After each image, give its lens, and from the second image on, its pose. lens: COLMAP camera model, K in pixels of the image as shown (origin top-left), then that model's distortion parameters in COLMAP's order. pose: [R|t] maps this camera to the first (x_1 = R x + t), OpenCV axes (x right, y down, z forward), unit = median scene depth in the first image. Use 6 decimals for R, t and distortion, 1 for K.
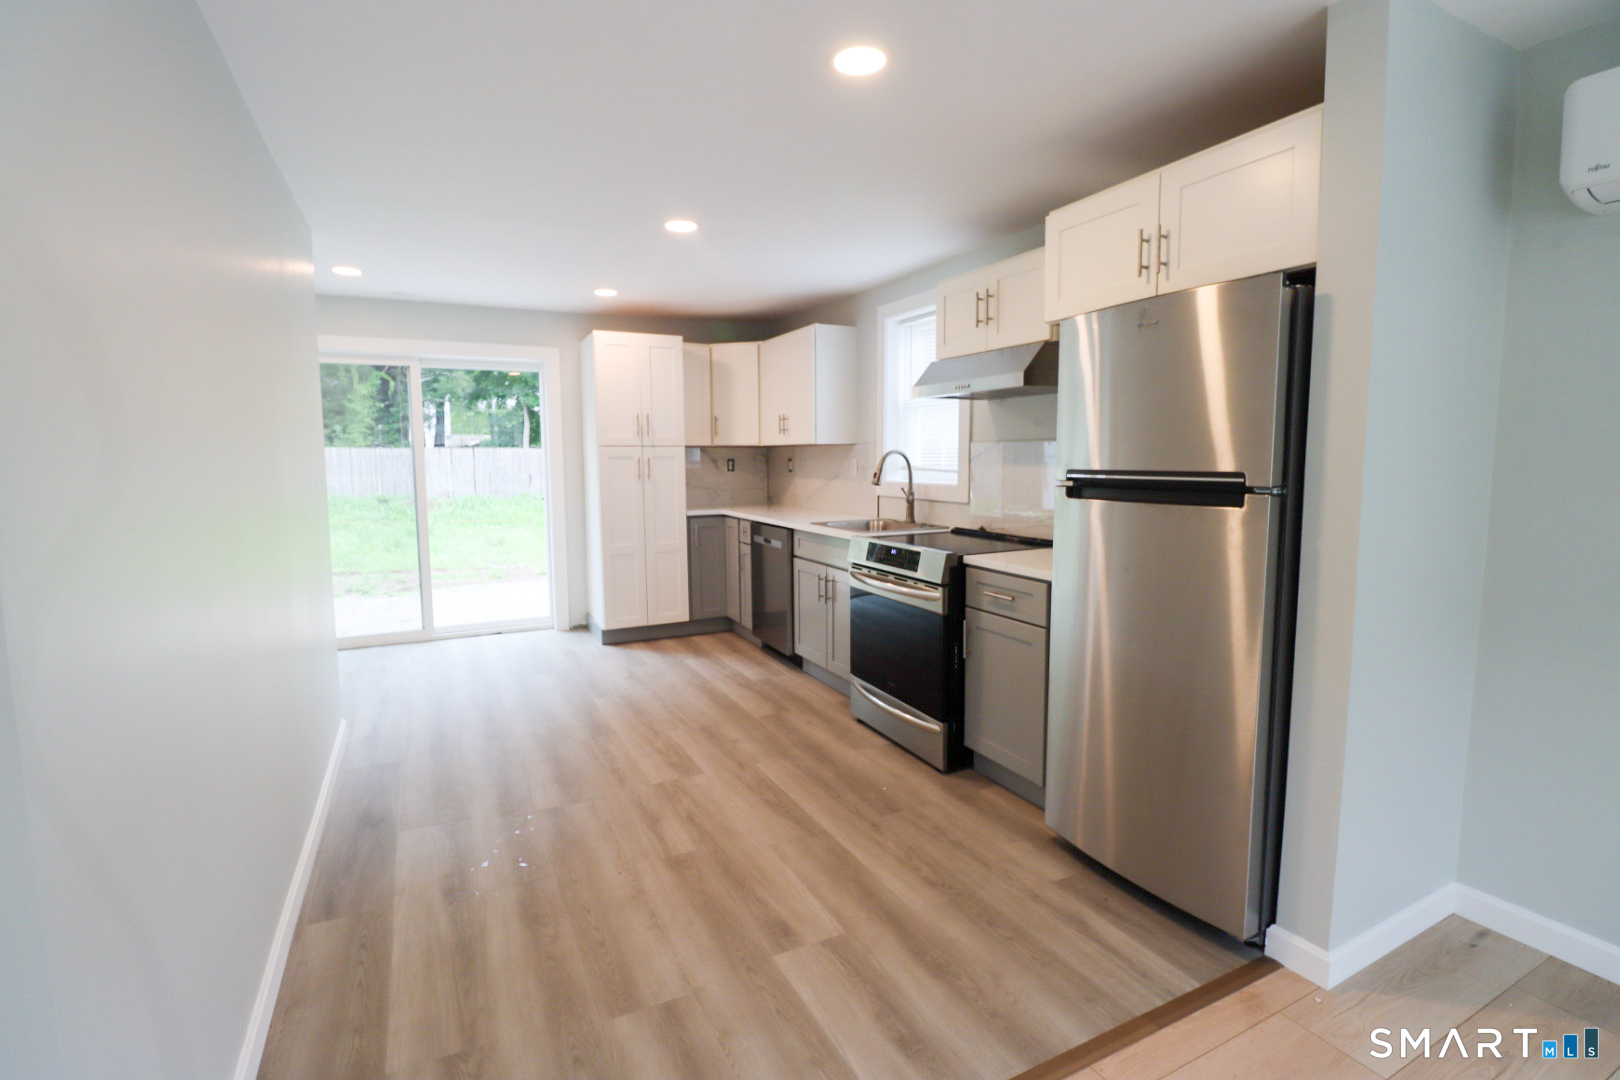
lens RADIAL K [[763.7, 0, 801.2], [0, 763.7, 533.2], [0, 0, 1]] dist [-0.009833, -0.006289]
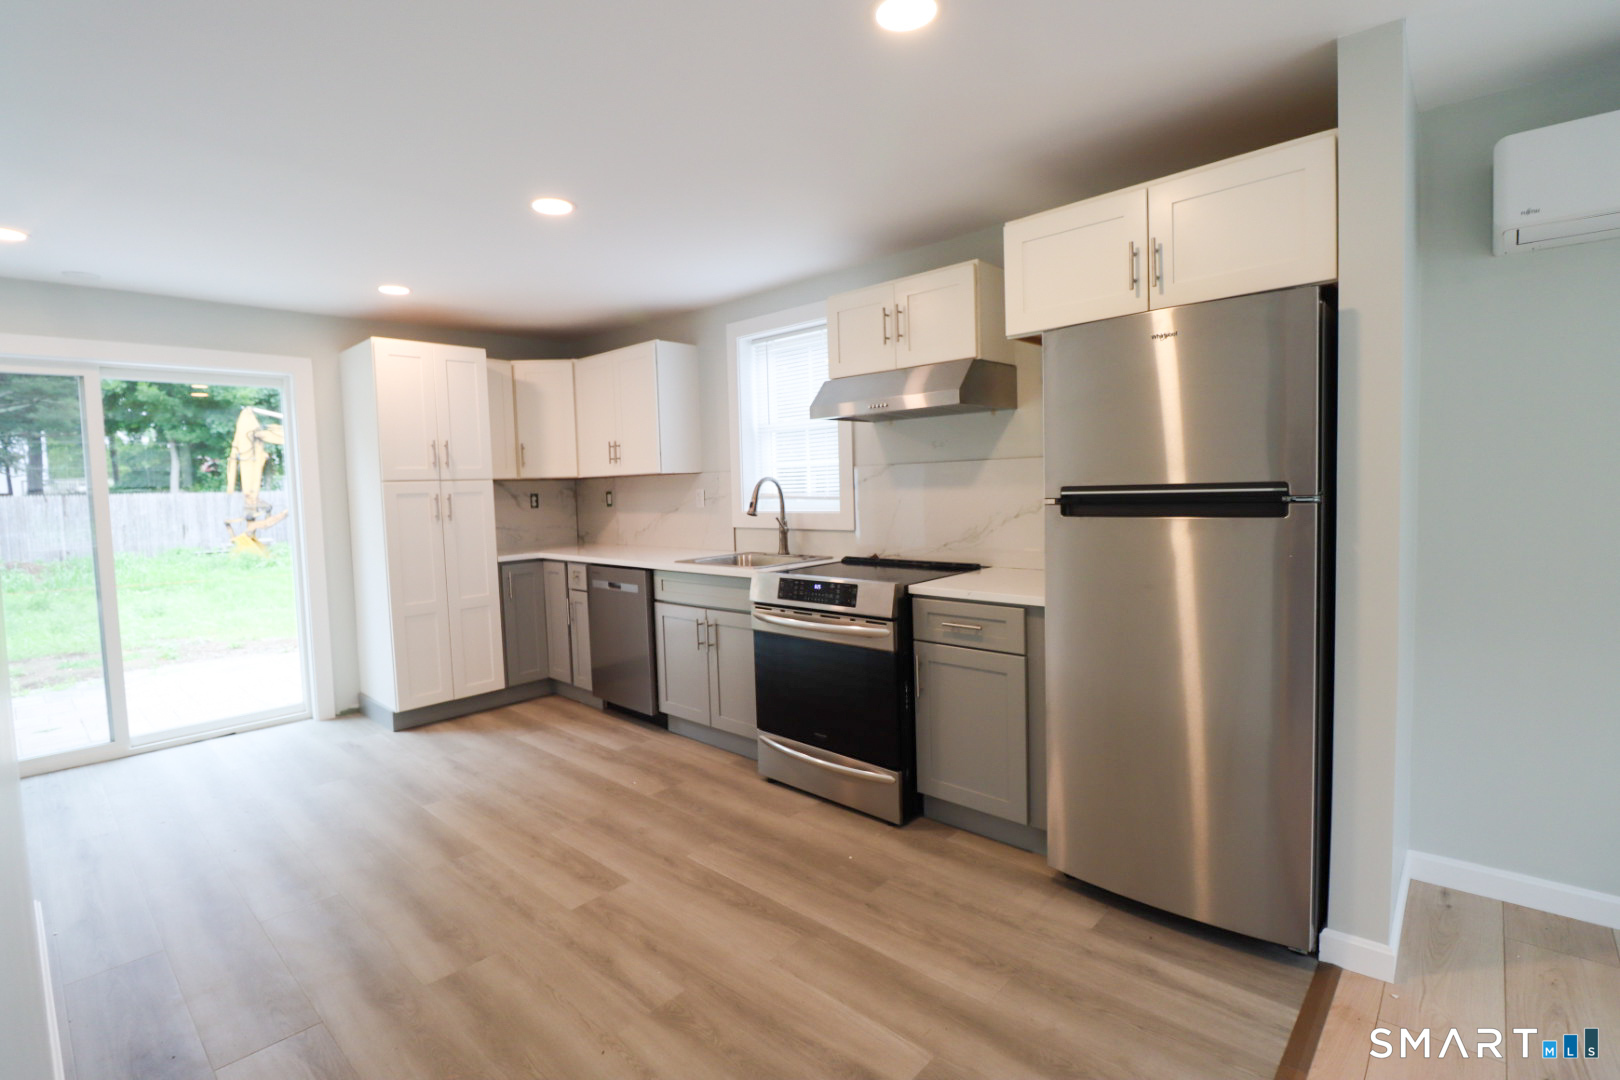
lens RADIAL K [[763.7, 0, 801.5], [0, 763.7, 529.9], [0, 0, 1]] dist [-0.009833, -0.006289]
pose [[0.934548, -0.044487, 0.353046, -0.213601], [0.061623, 0.997397, -0.037442, -0.010264], [-0.350461, 0.056747, 0.934857, 0.163540]]
